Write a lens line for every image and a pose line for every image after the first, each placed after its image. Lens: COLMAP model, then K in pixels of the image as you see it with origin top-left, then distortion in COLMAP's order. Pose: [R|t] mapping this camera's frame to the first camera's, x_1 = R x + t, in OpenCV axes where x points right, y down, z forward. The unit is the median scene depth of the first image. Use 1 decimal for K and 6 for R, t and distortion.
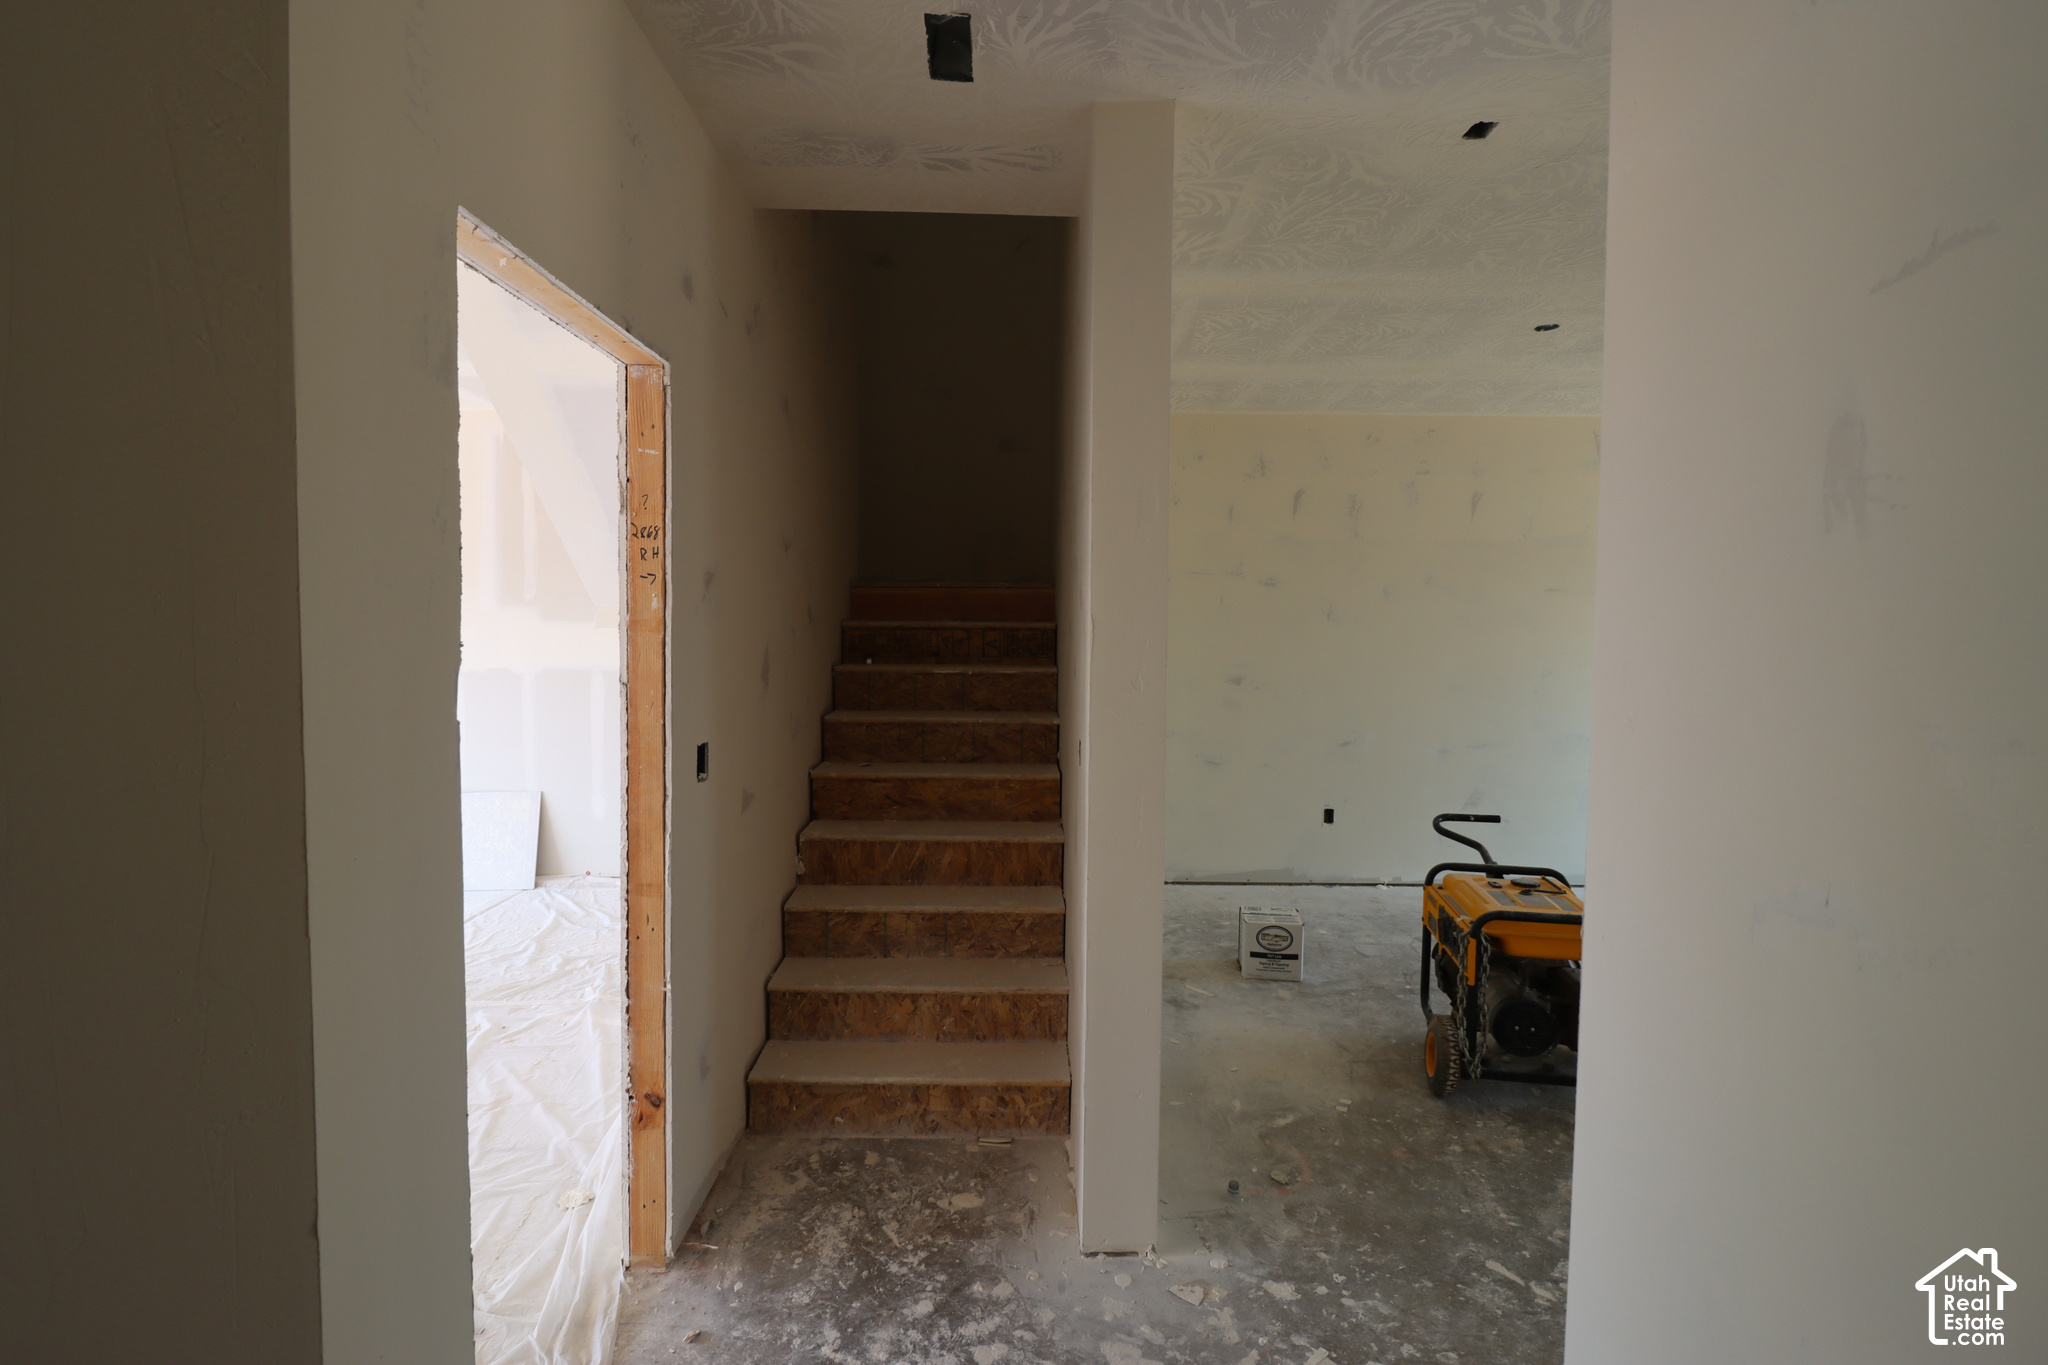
lens RADIAL K [[998.2, 0, 1027.0], [0, 998.2, 656.2], [0, 0, 1]] dist [0.000249, -0.014135]
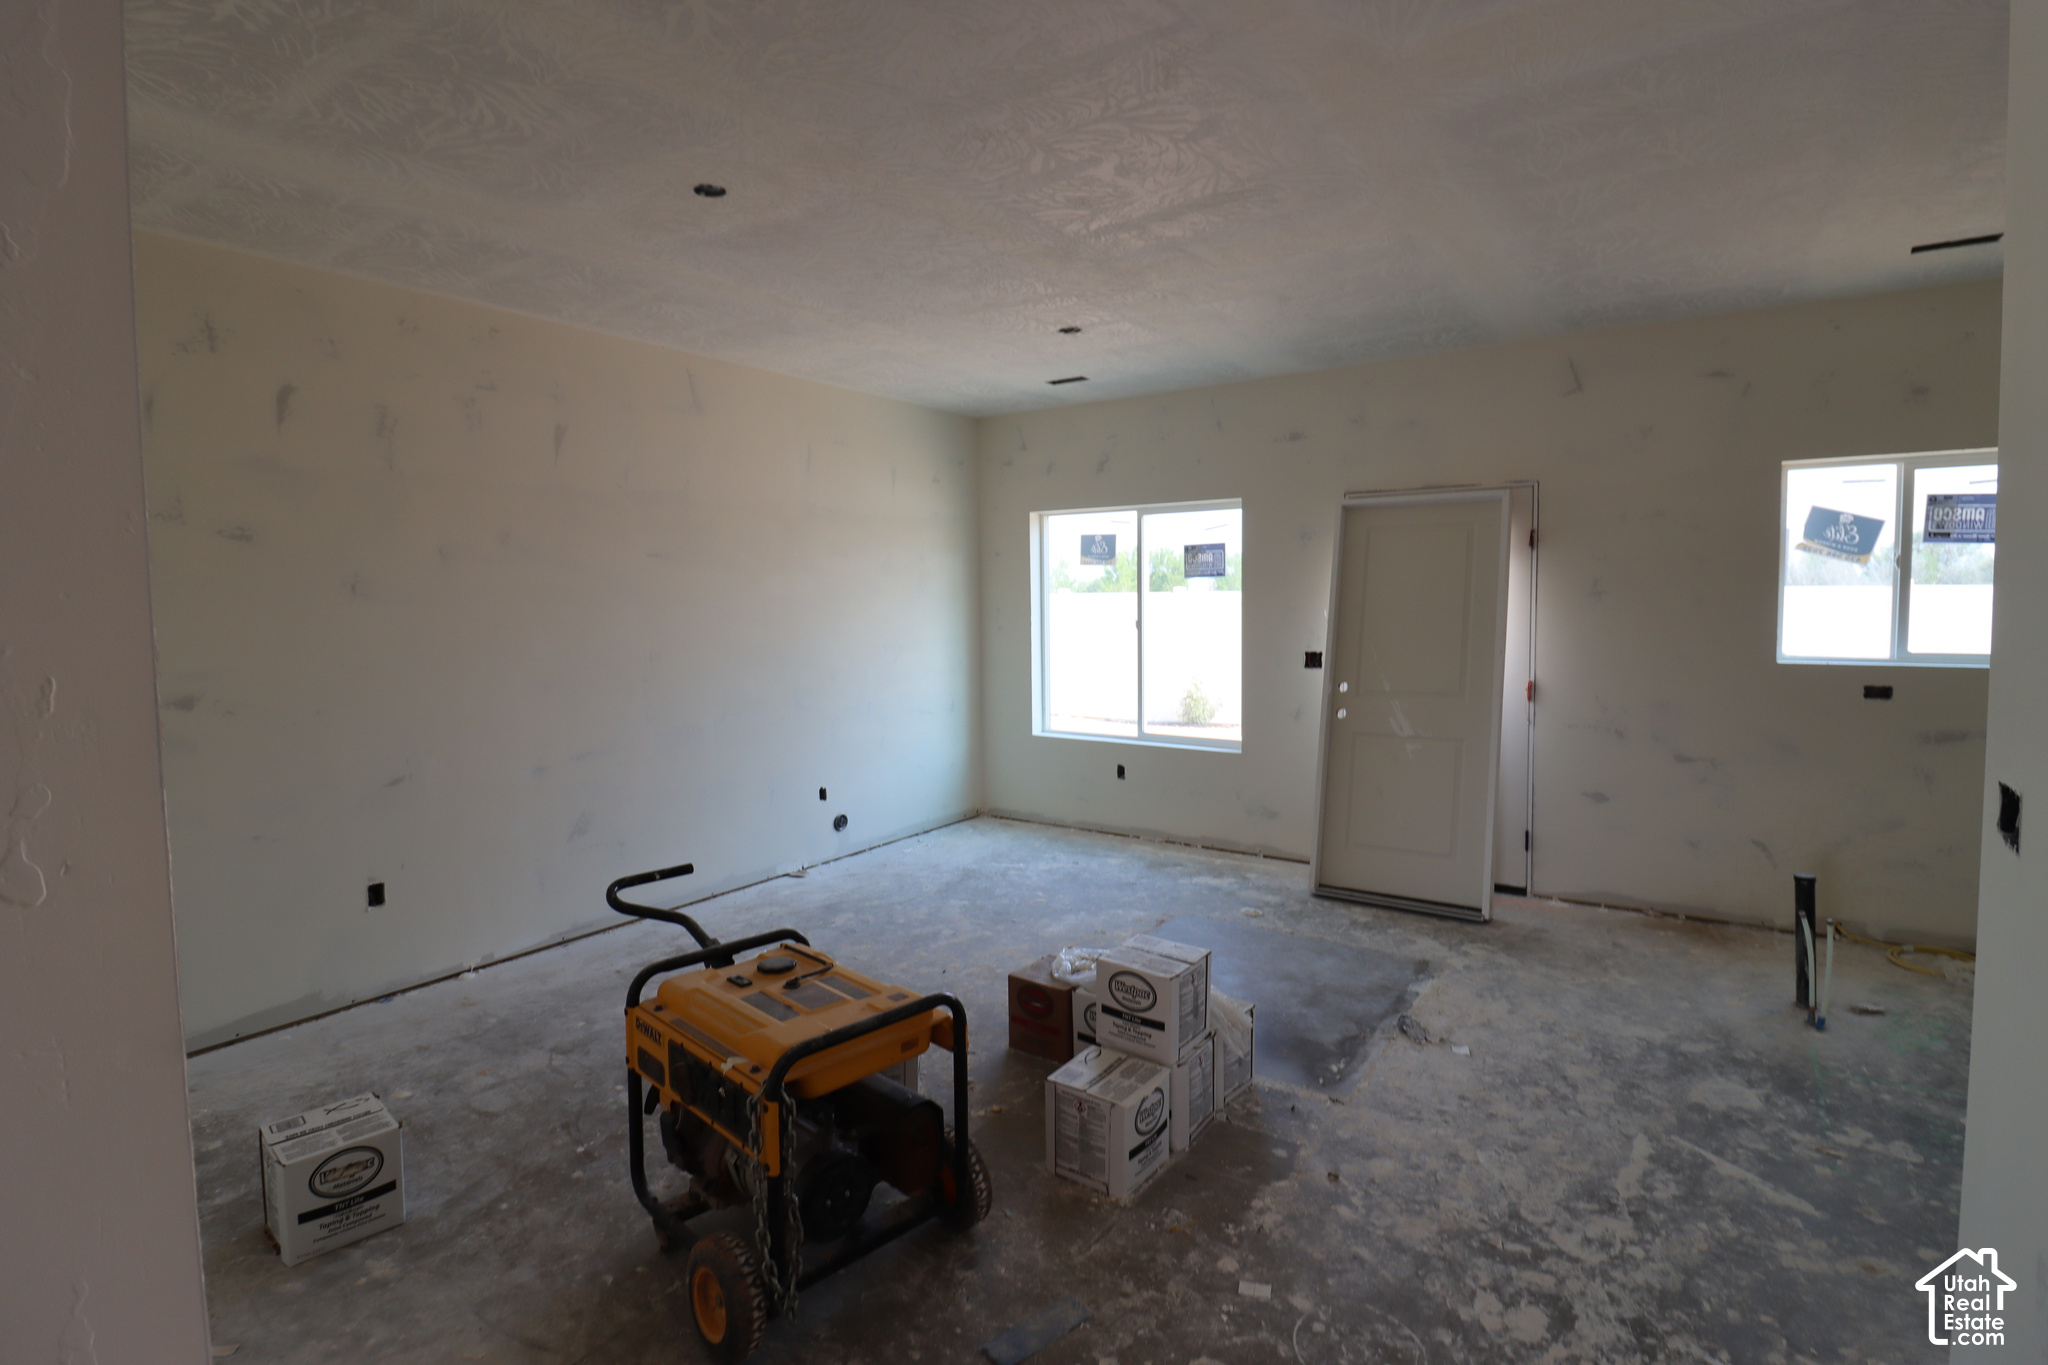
lens RADIAL K [[998.2, 0, 1027.0], [0, 998.2, 656.2], [0, 0, 1]] dist [0.000249, -0.014135]
pose [[0.576340, -0.063089, 0.814771, 0.036173], [0.042040, 0.997984, 0.047538, -0.012583], [-0.816128, 0.006855, 0.577830, 0.374152]]
